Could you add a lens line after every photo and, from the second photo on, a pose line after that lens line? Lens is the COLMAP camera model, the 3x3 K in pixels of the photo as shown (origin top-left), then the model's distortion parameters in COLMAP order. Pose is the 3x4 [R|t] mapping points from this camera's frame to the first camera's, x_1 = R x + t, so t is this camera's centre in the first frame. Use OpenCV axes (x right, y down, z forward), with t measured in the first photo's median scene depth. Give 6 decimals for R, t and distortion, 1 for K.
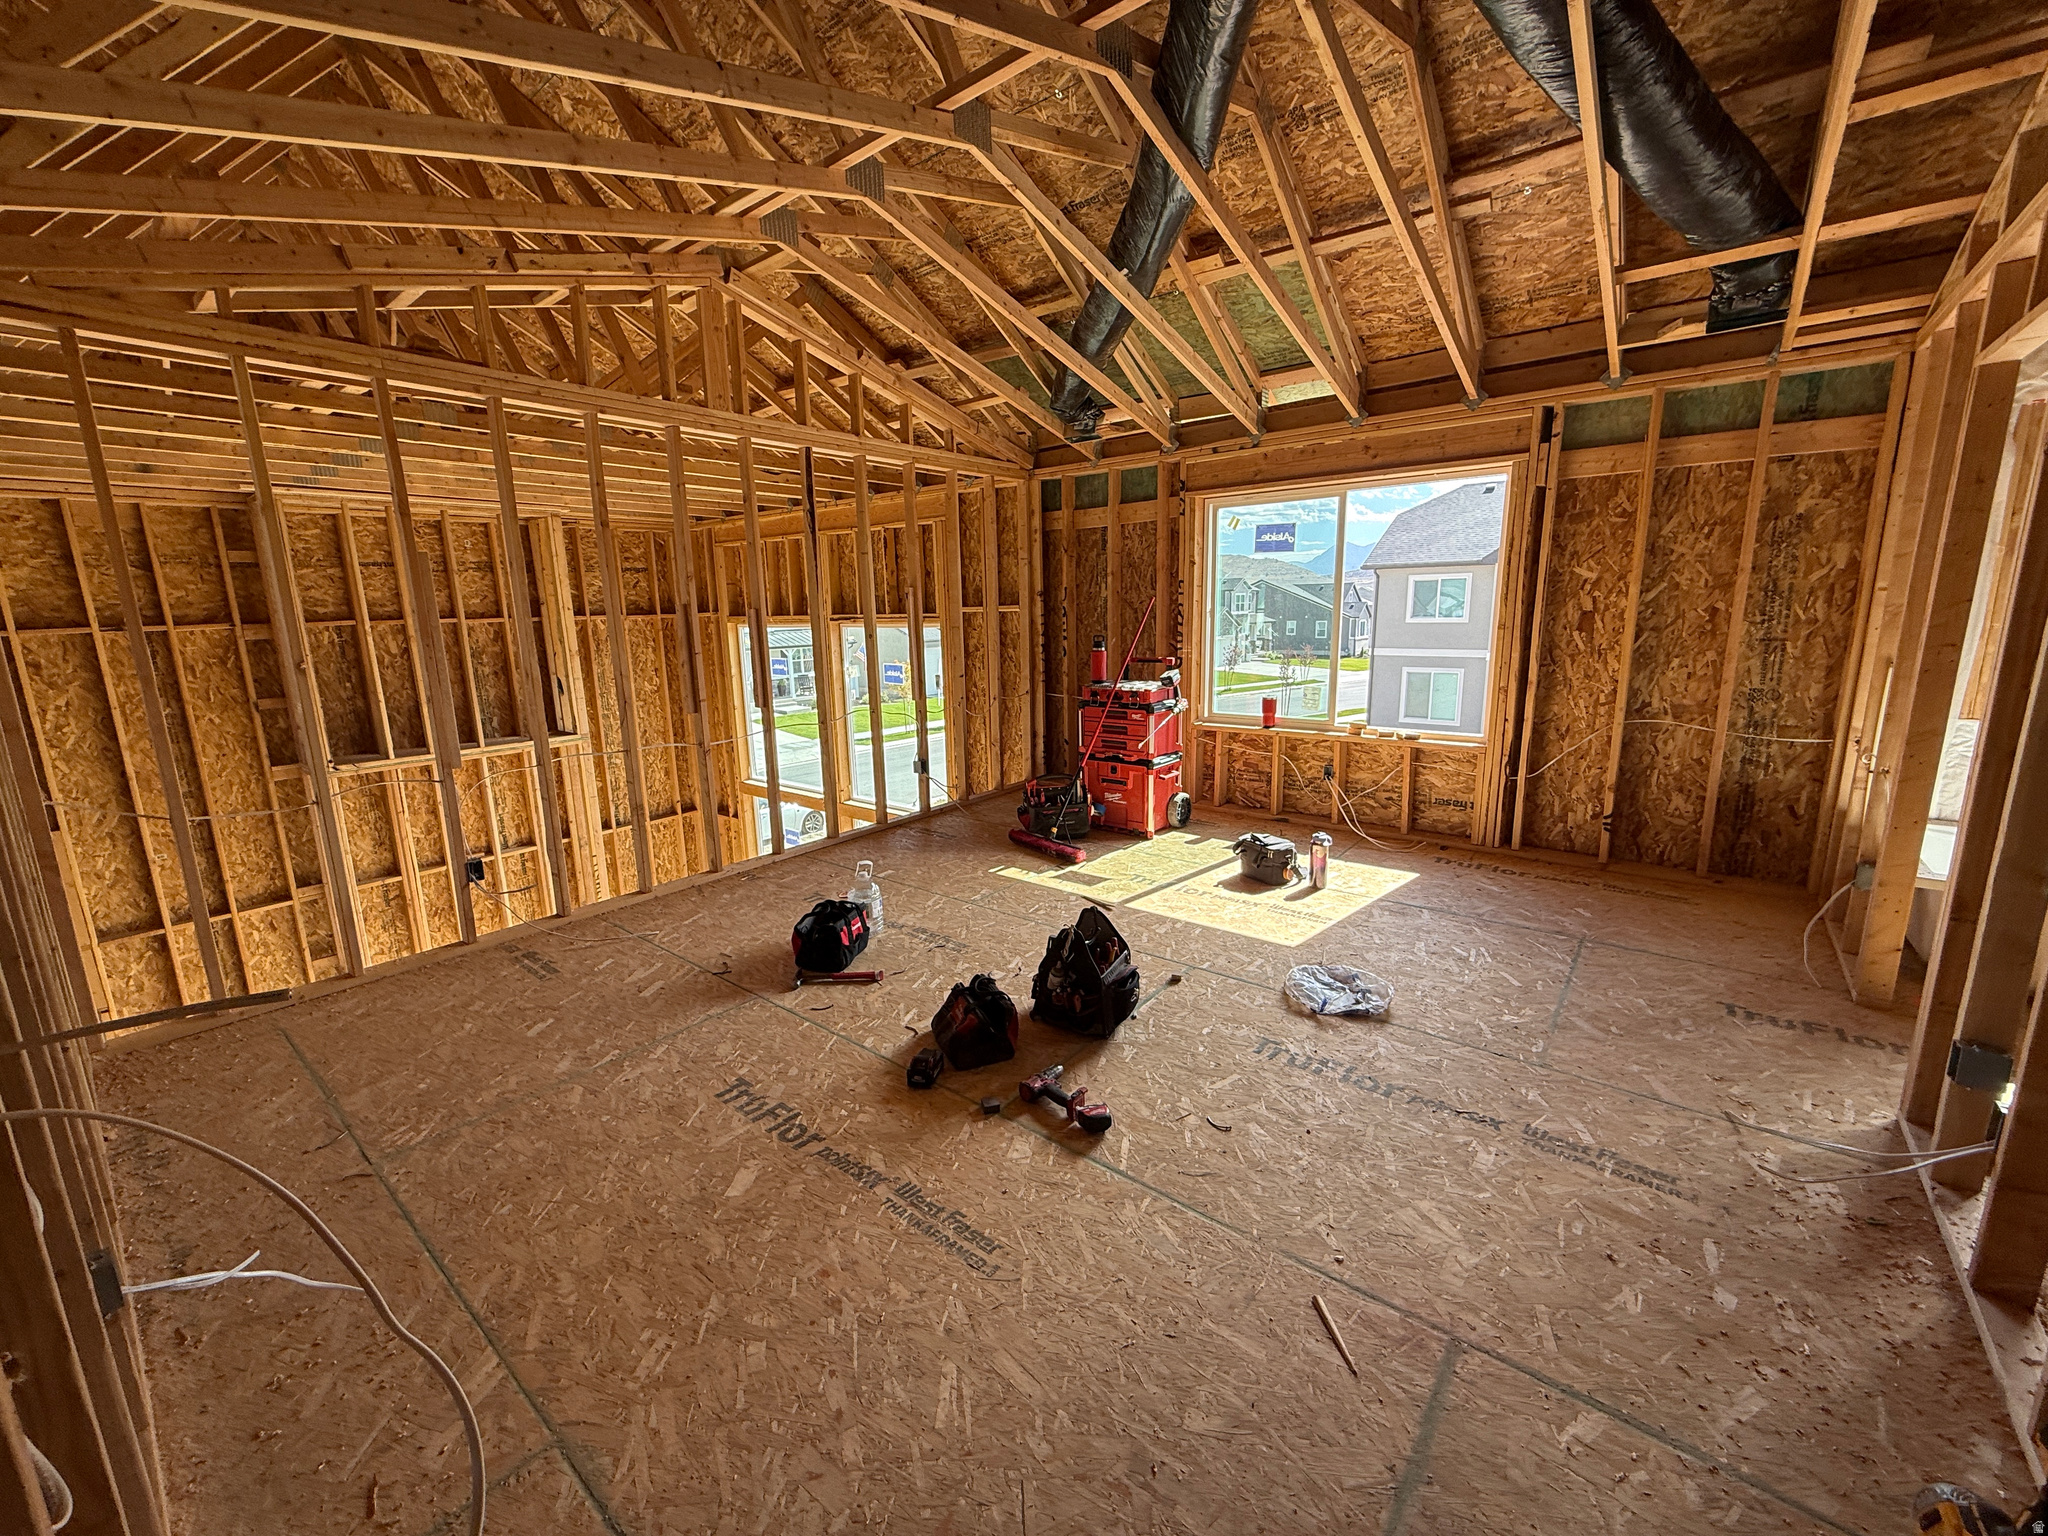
lens RADIAL K [[814.3, 0, 1023.8], [0, 814.3, 768.9], [0, 0, 1]] dist [0.000841, 0.000101]
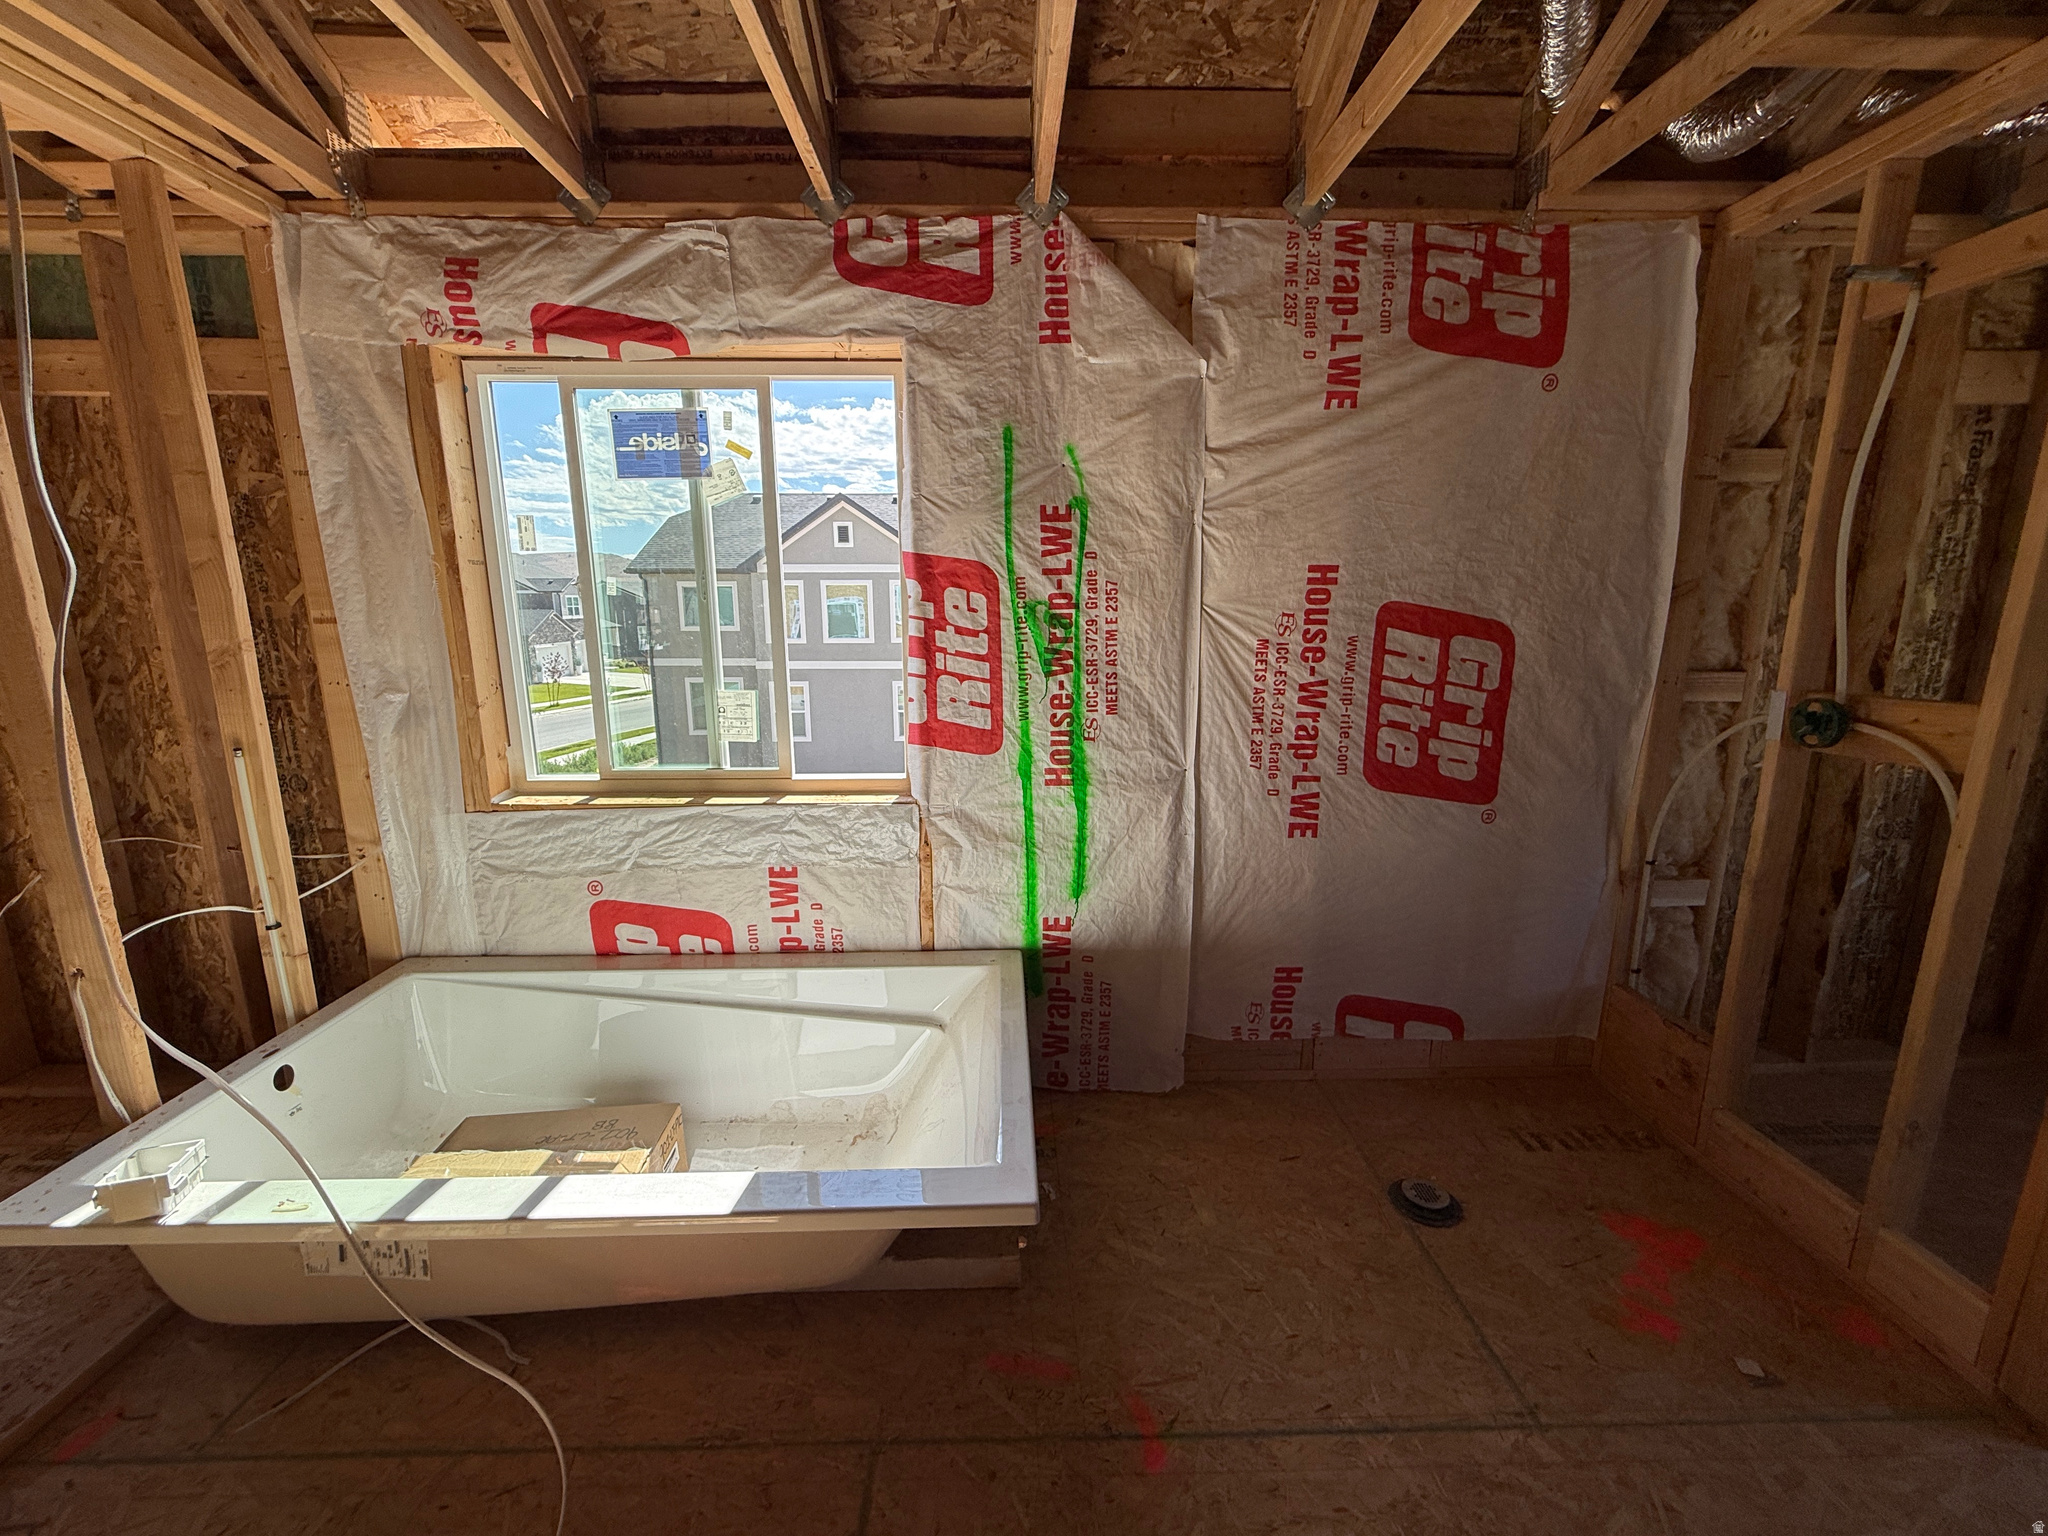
lens RADIAL K [[814.3, 0, 1023.8], [0, 814.3, 765.0], [0, 0, 1]] dist [0.000841, 0.000101]
pose [[0.755849, -0.108872, 0.645631, 0.885017], [0.115208, 0.992808, 0.032541, -0.057582], [-0.644530, 0.049786, 0.762956, 0.148219]]
